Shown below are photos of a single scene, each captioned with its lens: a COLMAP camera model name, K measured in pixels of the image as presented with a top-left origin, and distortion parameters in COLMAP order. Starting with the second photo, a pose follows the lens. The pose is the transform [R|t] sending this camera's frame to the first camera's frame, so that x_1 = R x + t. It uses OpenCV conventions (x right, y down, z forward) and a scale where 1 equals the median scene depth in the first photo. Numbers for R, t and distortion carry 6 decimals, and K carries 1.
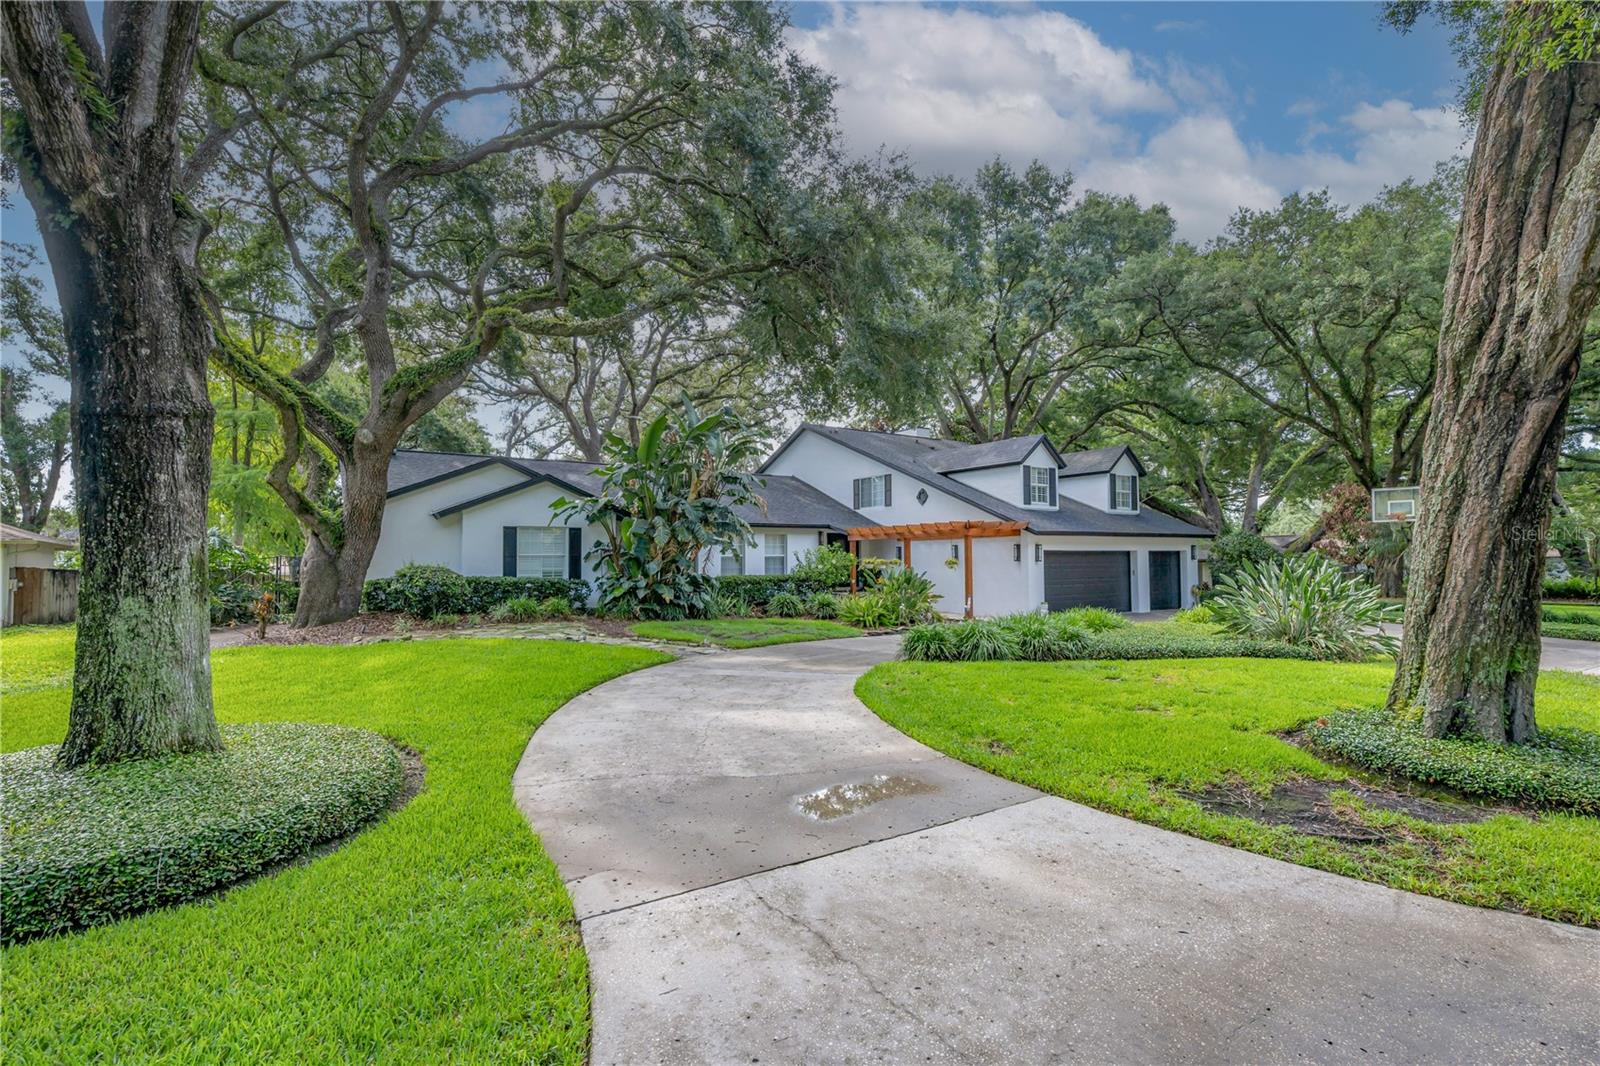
lens RADIAL K [[751.7, 0, 800.0], [0, 751.7, 533.0], [0, 0, 1]] dist [0.000628, -0.000017]
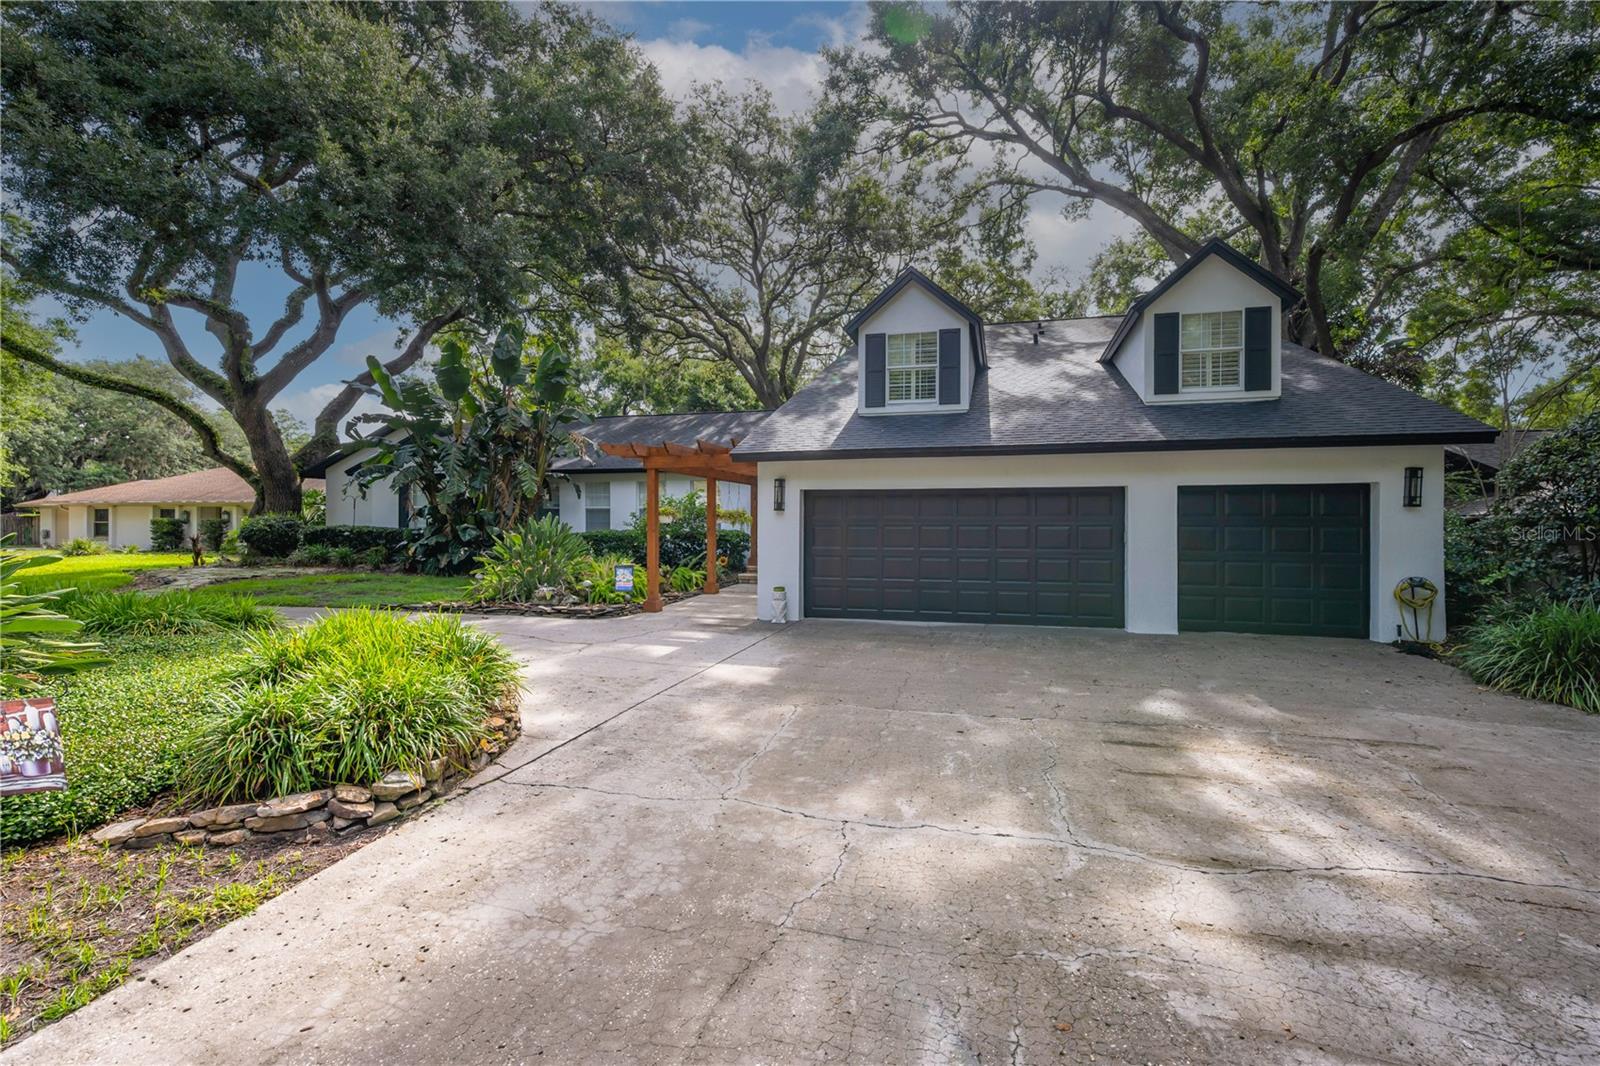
lens RADIAL K [[707.0, 0, 800.0], [0, 707.0, 533.0], [0, 0, 1]] dist [0.000534, -0.000243]
pose [[0.659079, 0.018968, -0.751835, 0.615611], [0.024581, 0.998605, 0.046742, 0.026272], [0.751672, -0.049287, 0.657693, 0.583515]]
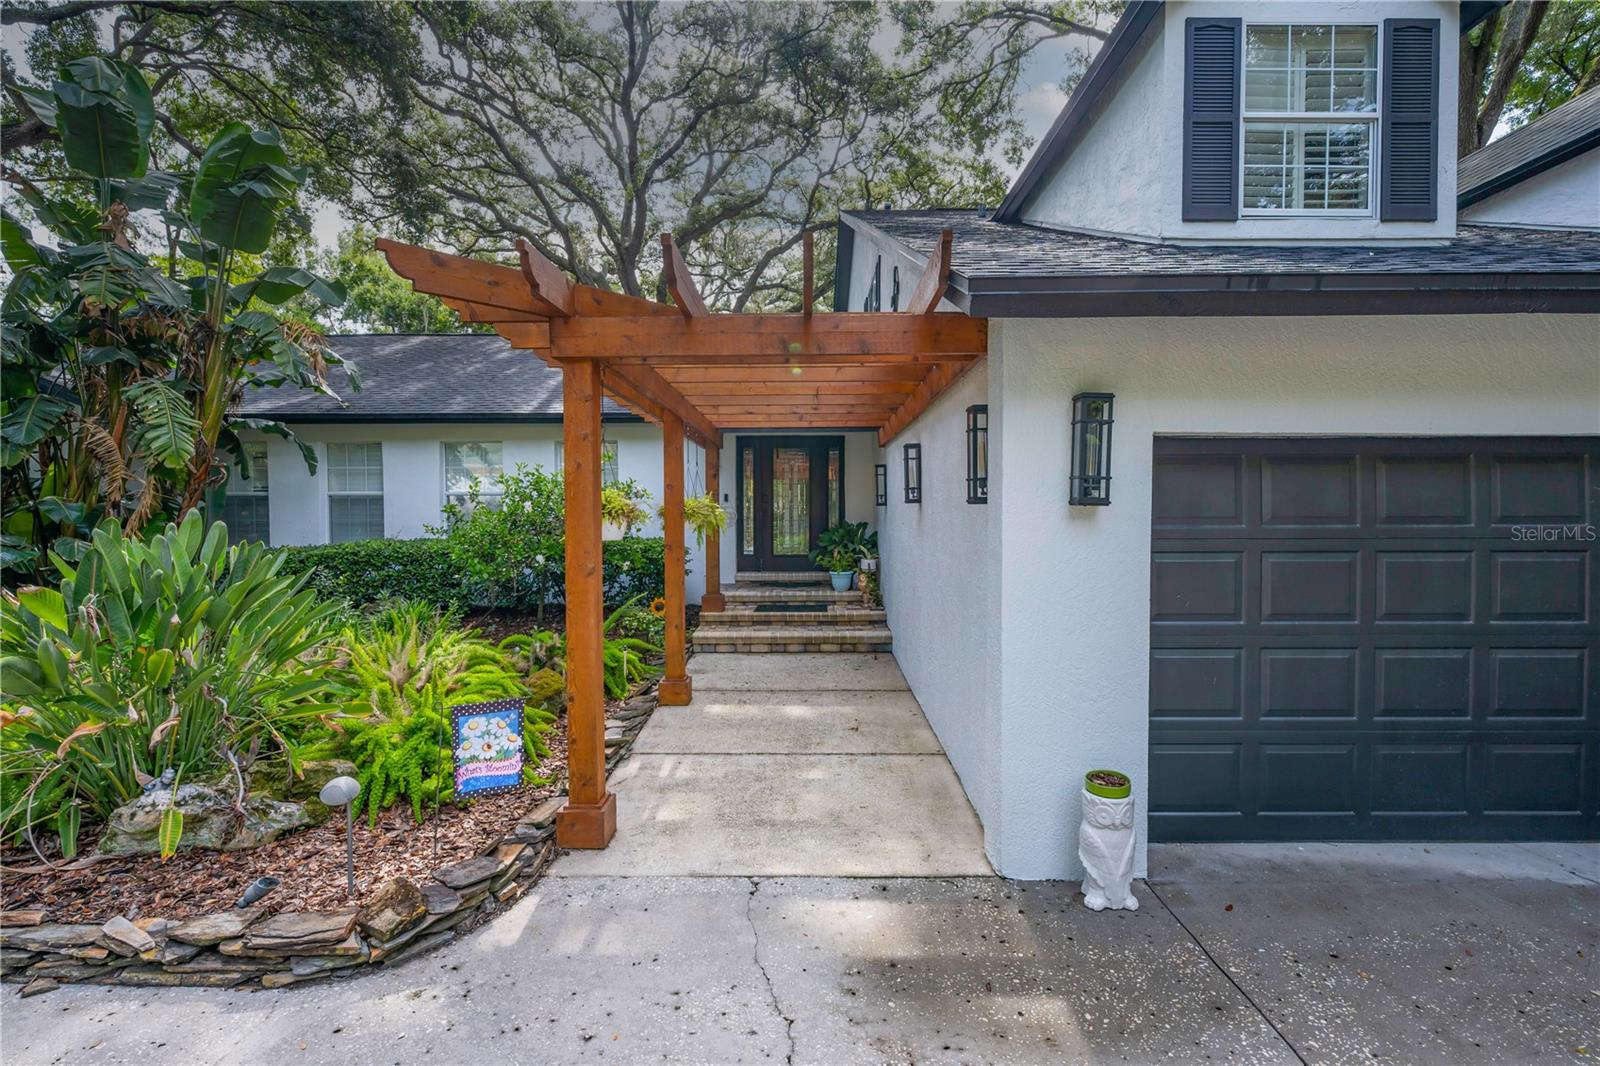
lens RADIAL K [[760.8, 0, 800.0], [0, 760.8, 533.0], [0, 0, 1]] dist [0.001506, 0.000059]
pose [[0.831039, 0.021655, -0.555792, 0.307902], [0.018384, 0.997627, 0.066358, 0.027698], [0.555910, -0.065363, 0.828669, 0.722357]]
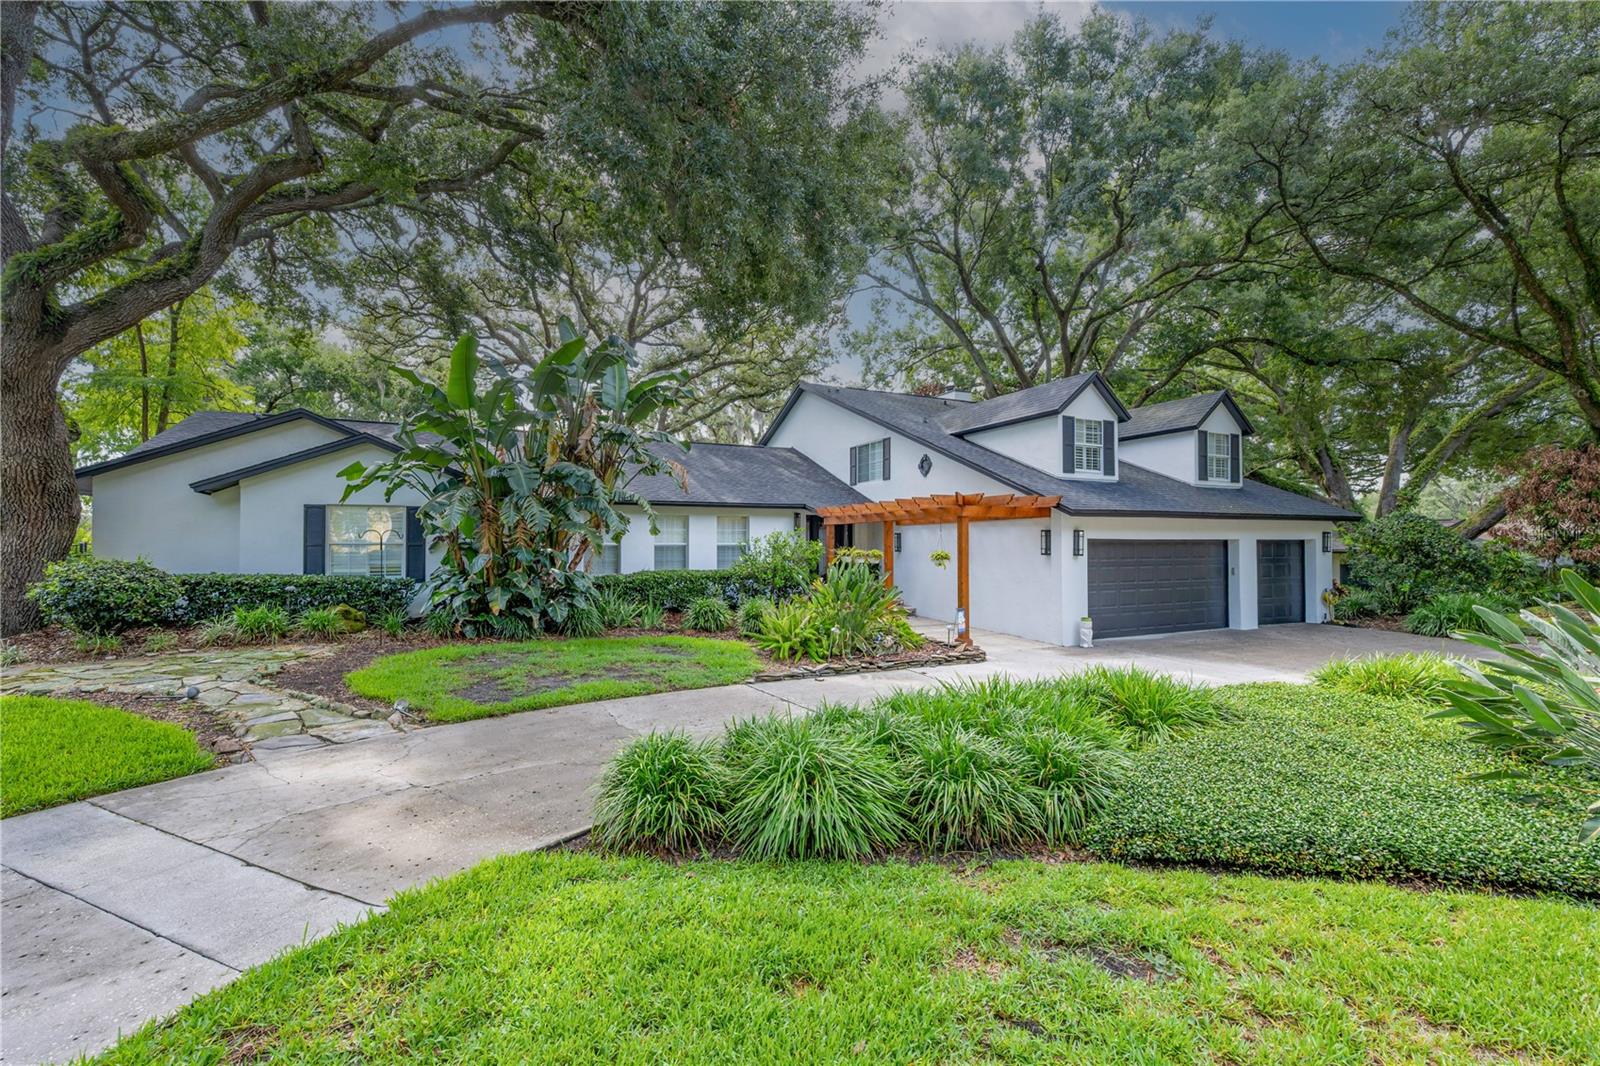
lens RADIAL K [[681.8, 0, 800.0], [0, 681.8, 533.0], [0, 0, 1]] dist [-0.000681, 0.000144]
pose [[0.989238, 0.002281, -0.146299, 0.140256], [0.000640, 0.999801, 0.019916, 0.004788], [0.146316, -0.019795, 0.989040, 0.319506]]
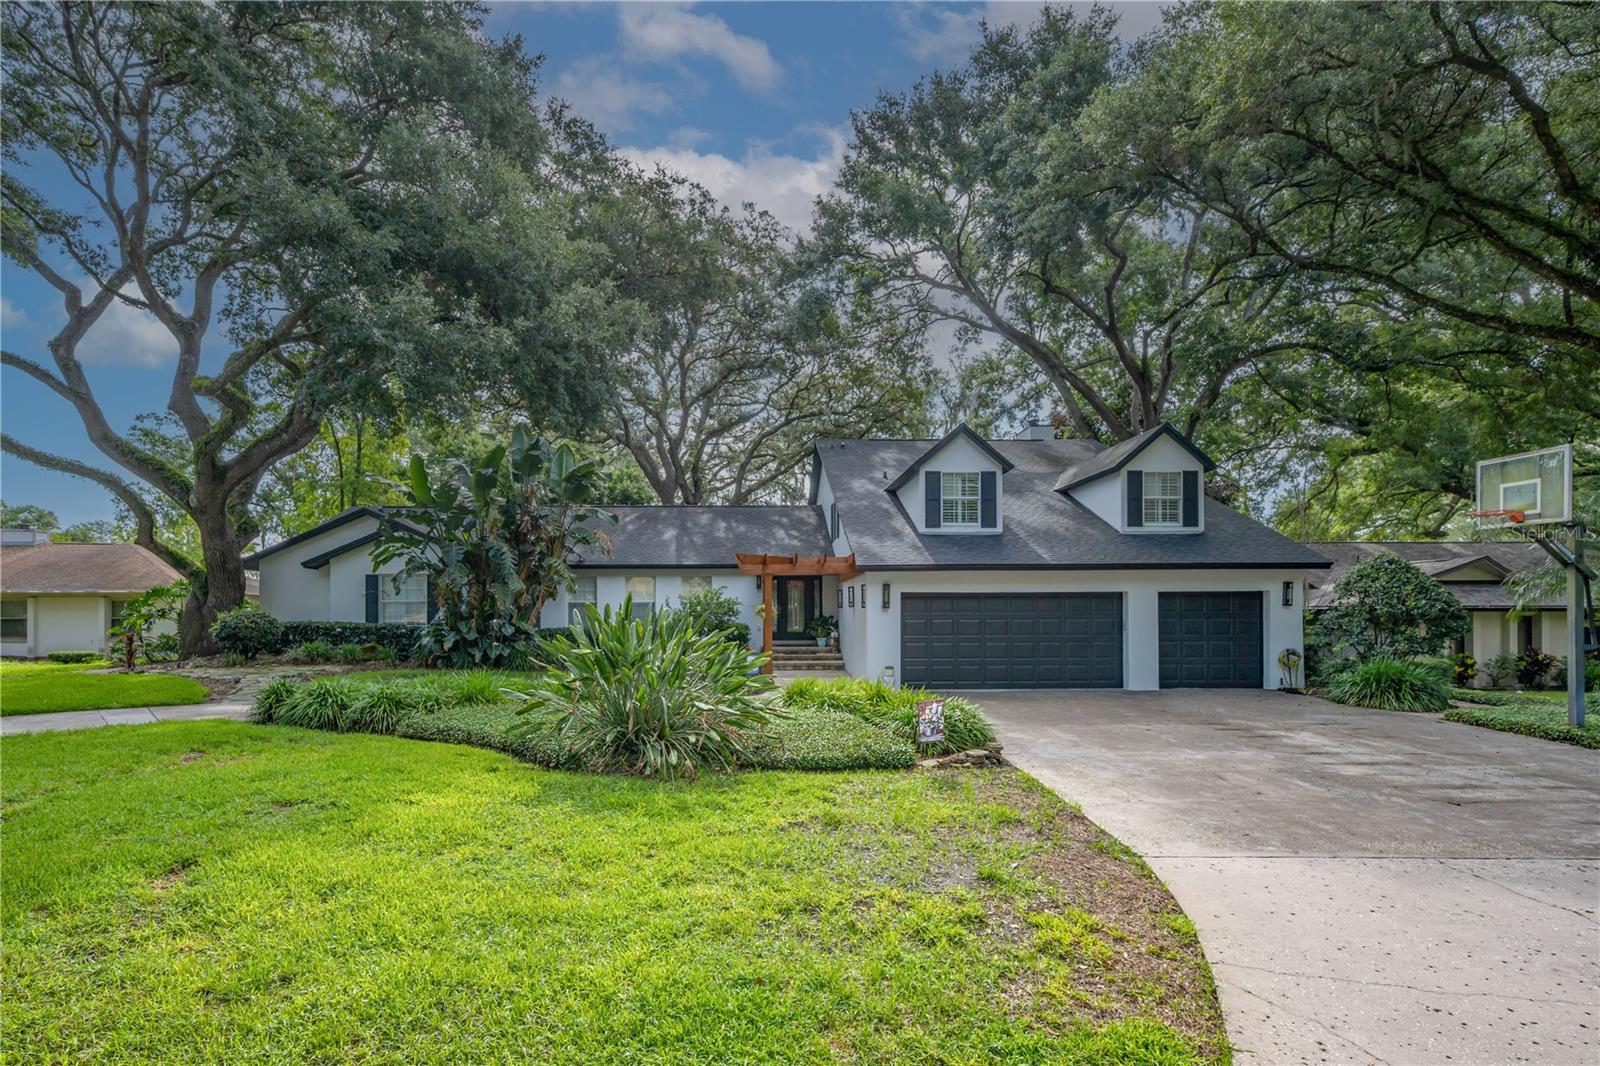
lens RADIAL K [[831.9, 0, 769.2], [0, 831.9, 621.0], [0, 0, 1]] dist [-0.002600, -0.000176]
pose [[0.840898, 0.010910, -0.541084, 0.562410], [0.019310, 0.998555, 0.050144, 0.007150], [0.540849, -0.052614, 0.839473, 0.244091]]
